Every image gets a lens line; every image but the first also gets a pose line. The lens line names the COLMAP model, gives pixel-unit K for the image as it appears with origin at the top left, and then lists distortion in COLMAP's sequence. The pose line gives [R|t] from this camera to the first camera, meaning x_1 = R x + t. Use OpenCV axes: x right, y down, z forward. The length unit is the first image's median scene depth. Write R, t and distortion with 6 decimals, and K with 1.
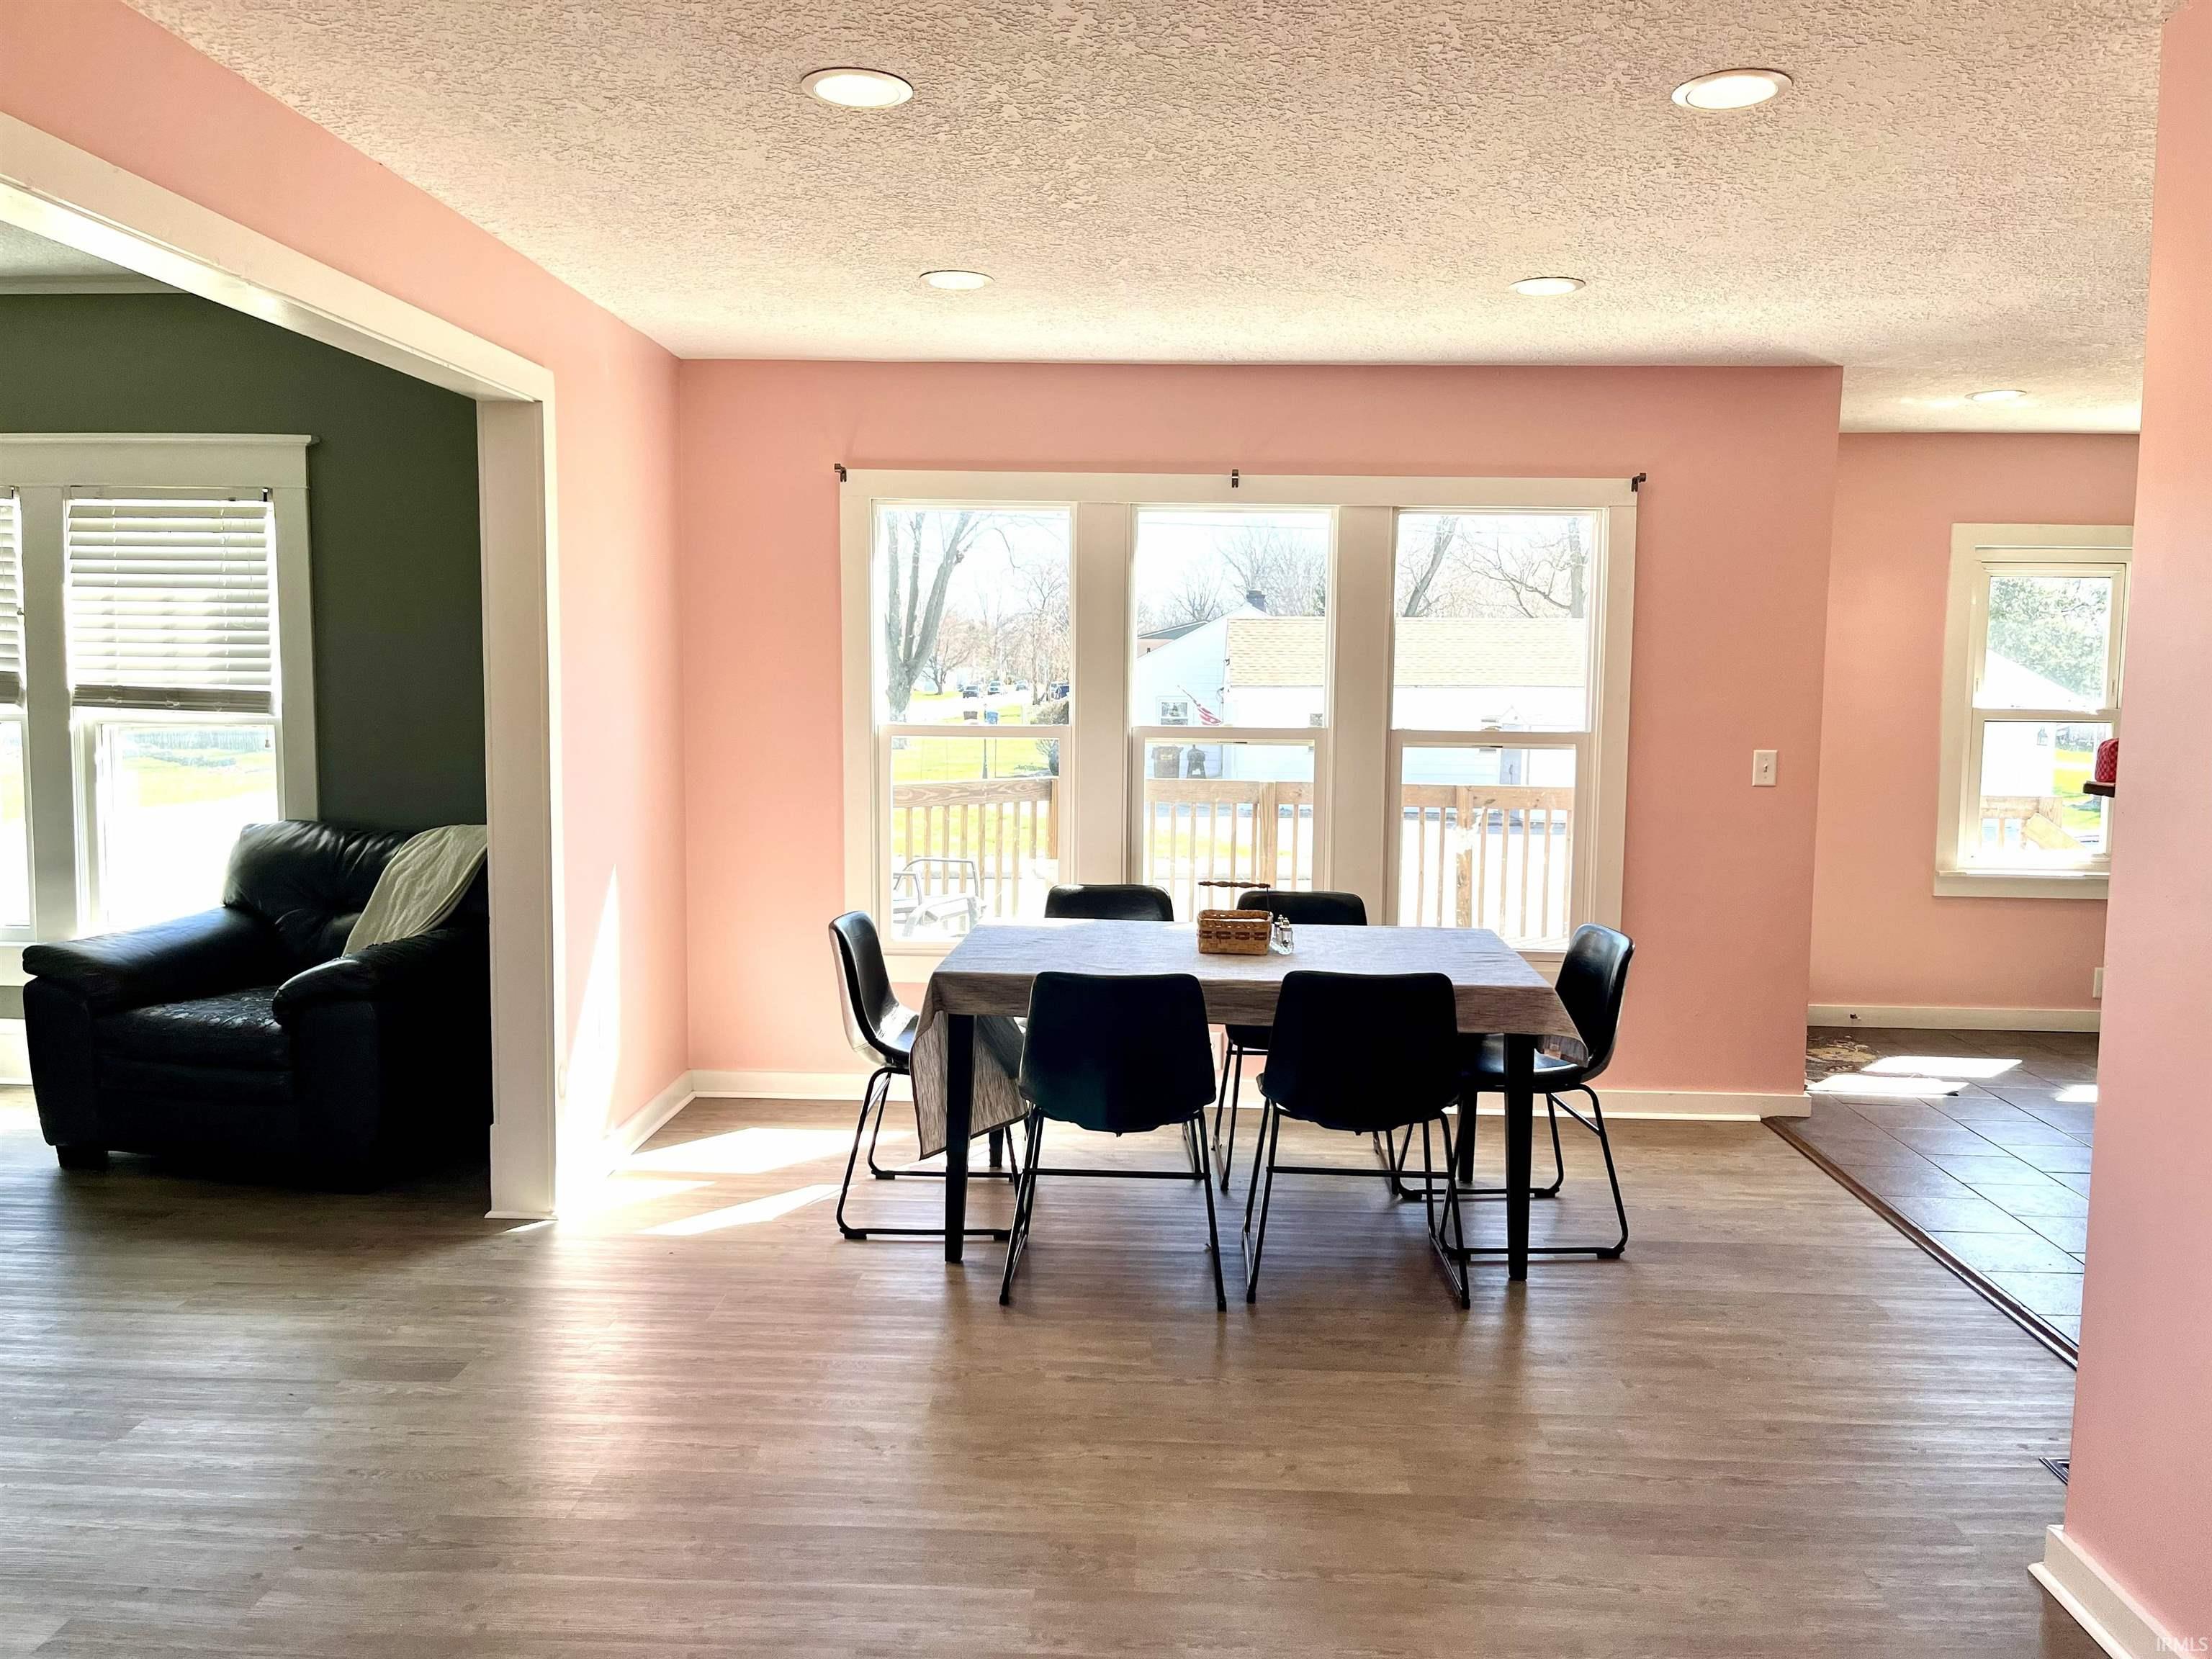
lens RADIAL K [[1697.4, 0, 1105.8], [0, 1697.4, 819.3], [0, 0, 1]] dist [0.050876, -0.059057]
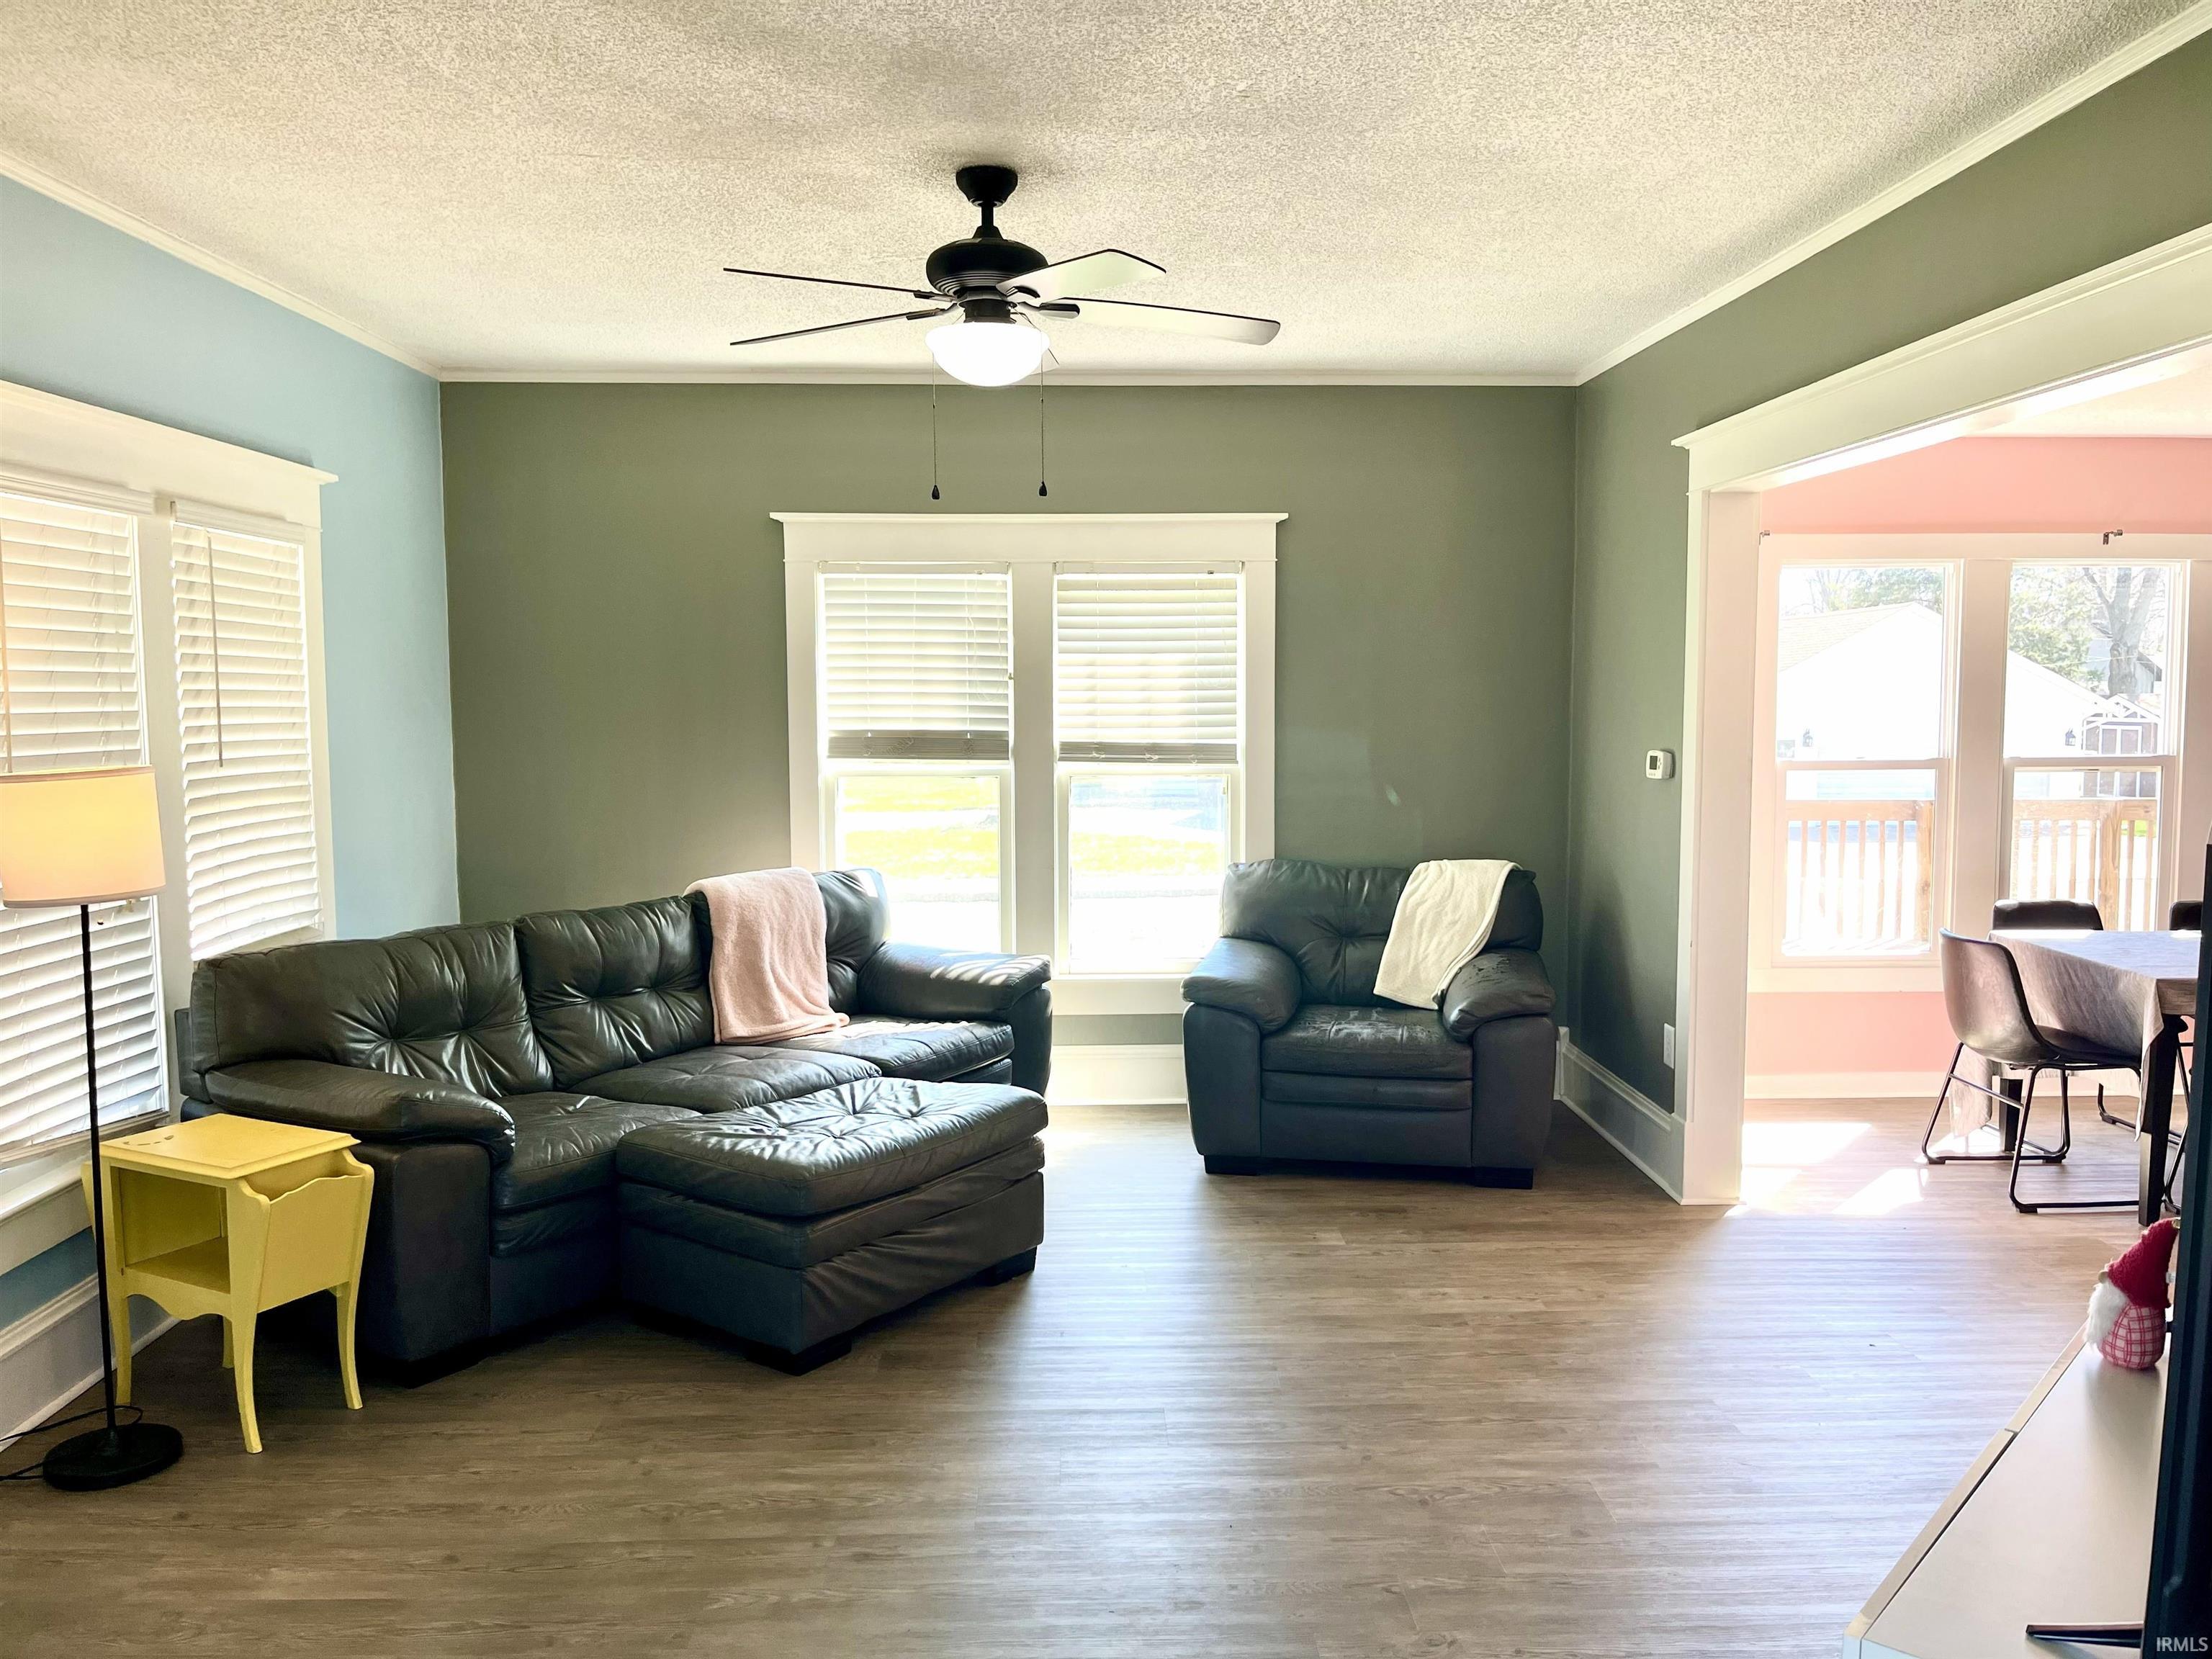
lens RADIAL K [[1697.4, 0, 1109.3], [0, 1697.4, 834.8], [0, 0, 1]] dist [0.050876, -0.059057]
pose [[0.998153, -0.023474, 0.056028, -0.635574], [0.023243, 0.999718, 0.004775, -0.022996], [-0.056124, -0.003464, 0.998418, -0.096261]]
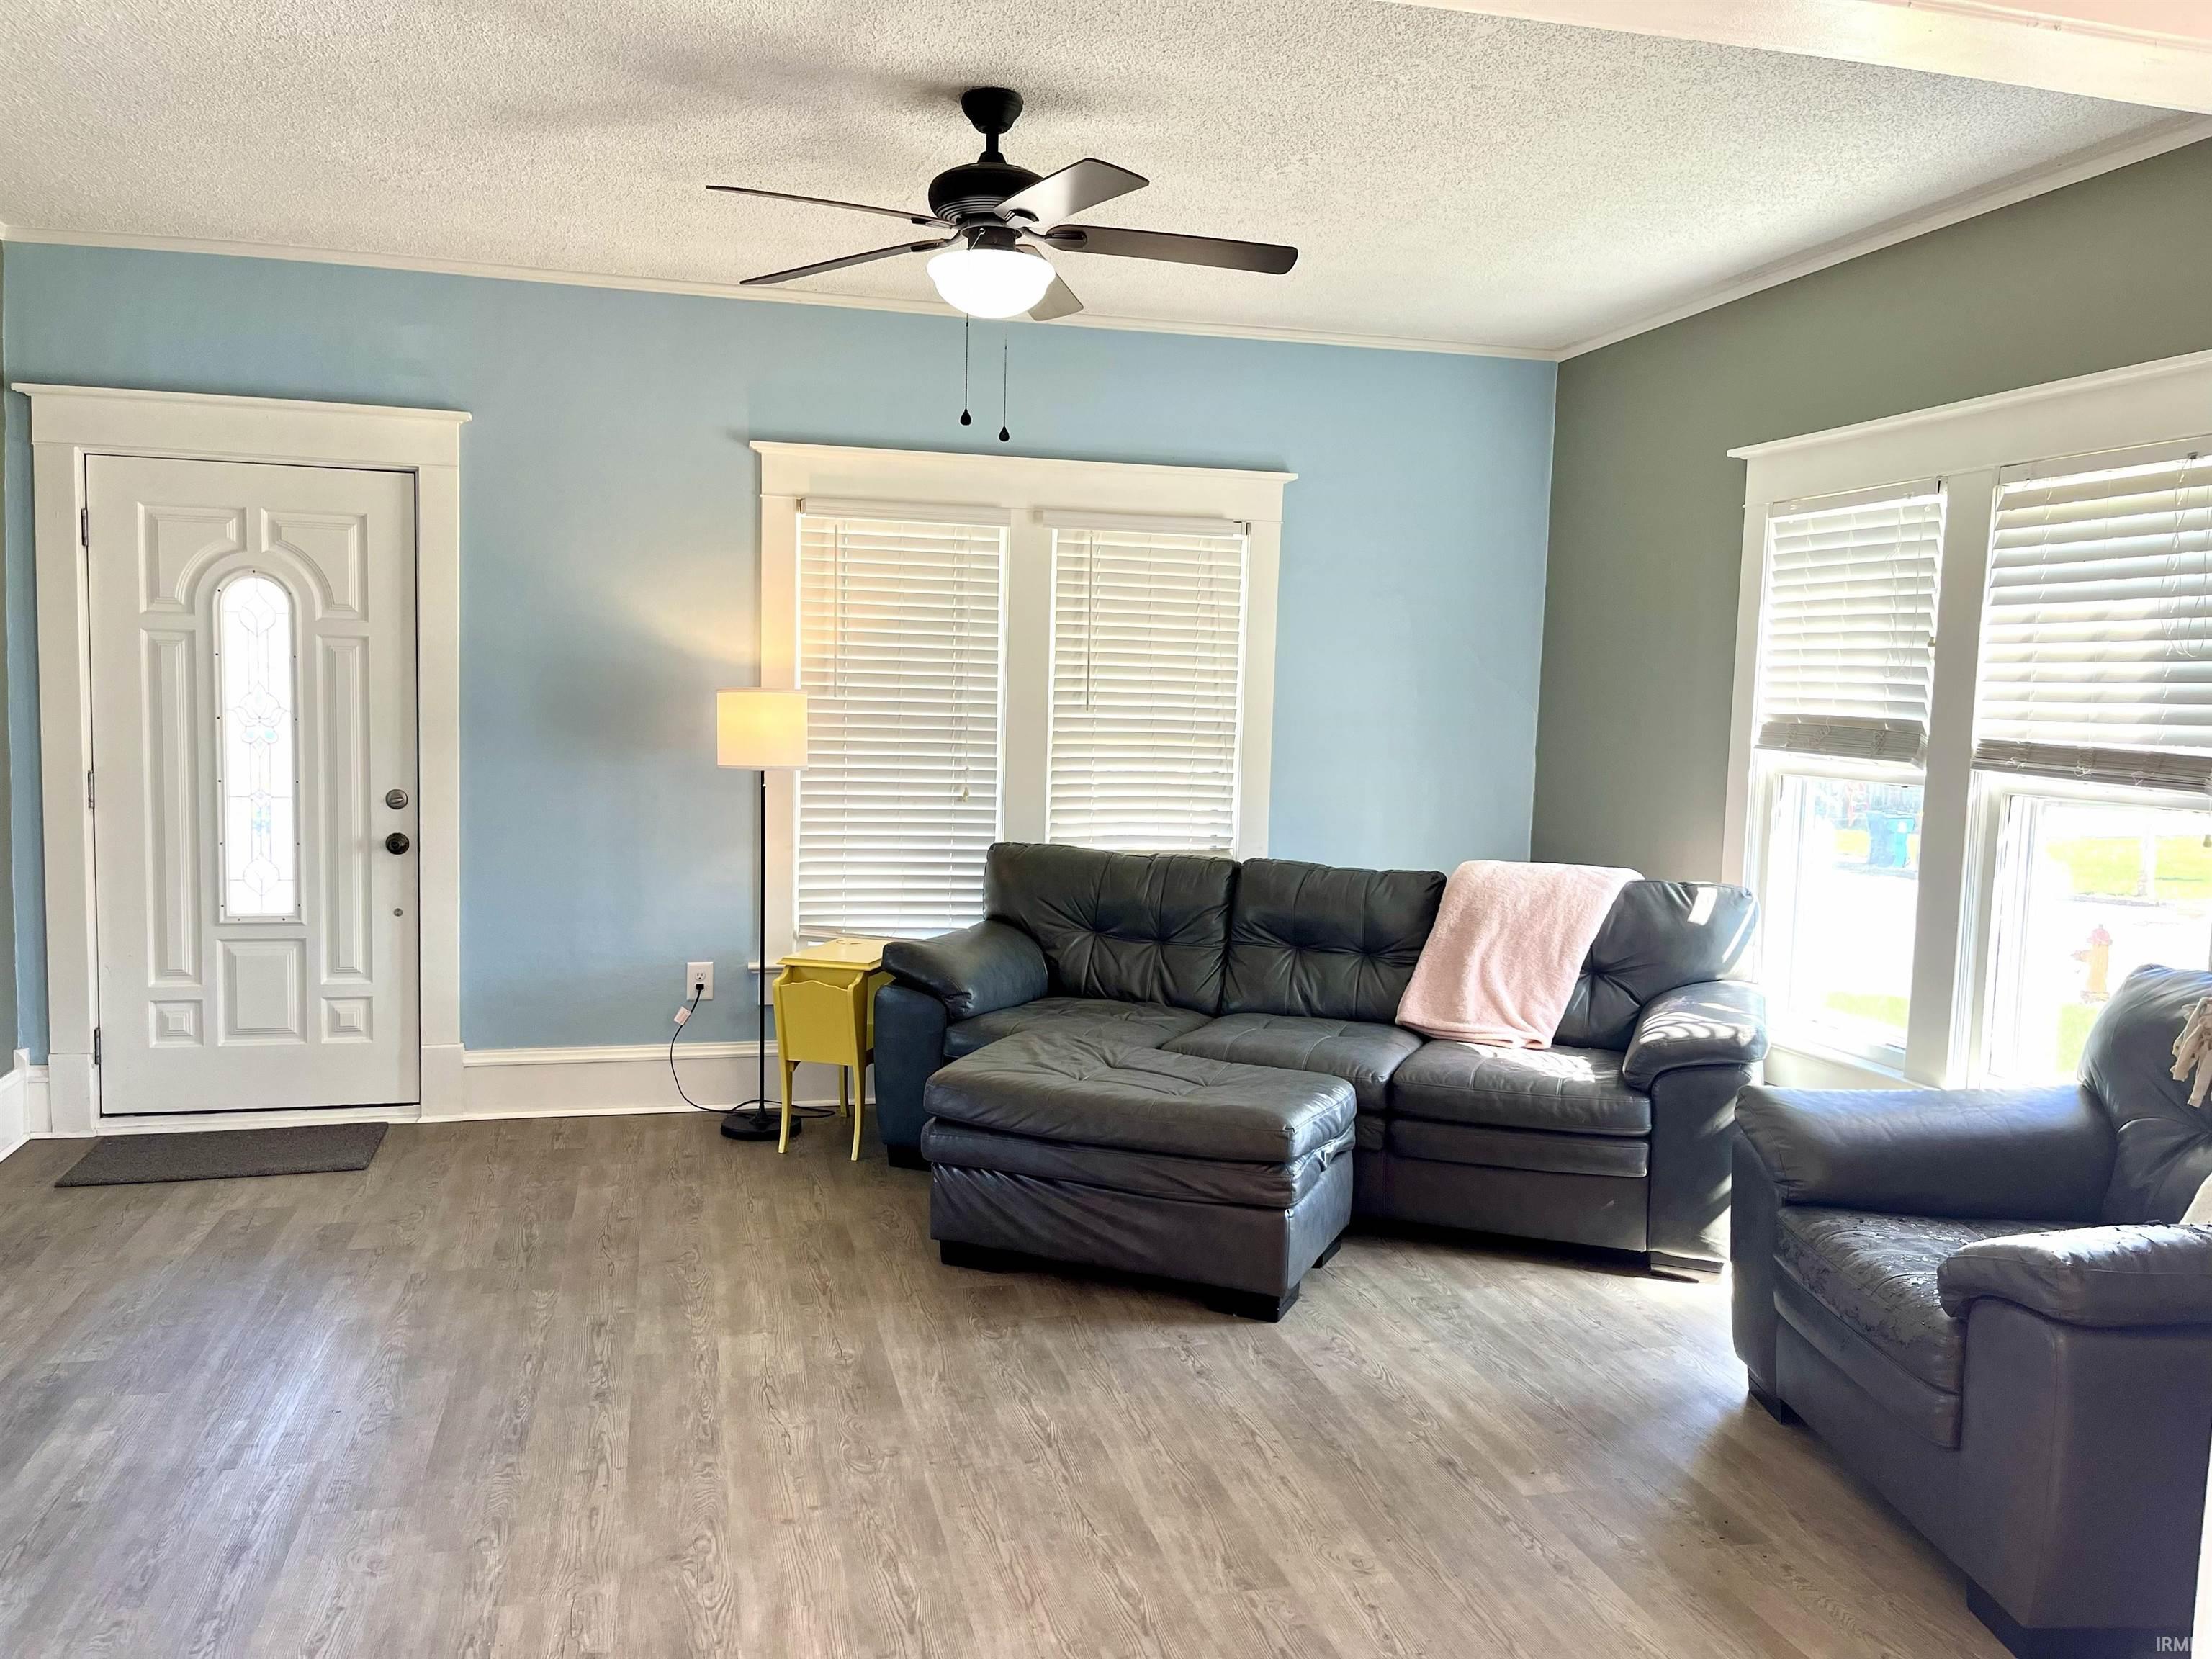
lens RADIAL K [[1662.1, 0, 1092.1], [0, 1662.1, 838.5], [0, 0, 1]] dist [0.041146, -0.011339]
pose [[0.276159, 0.080128, -0.957766, -0.014079], [-0.100212, 0.993488, 0.054222, -0.037642], [0.955873, 0.081006, 0.282391, 0.440570]]
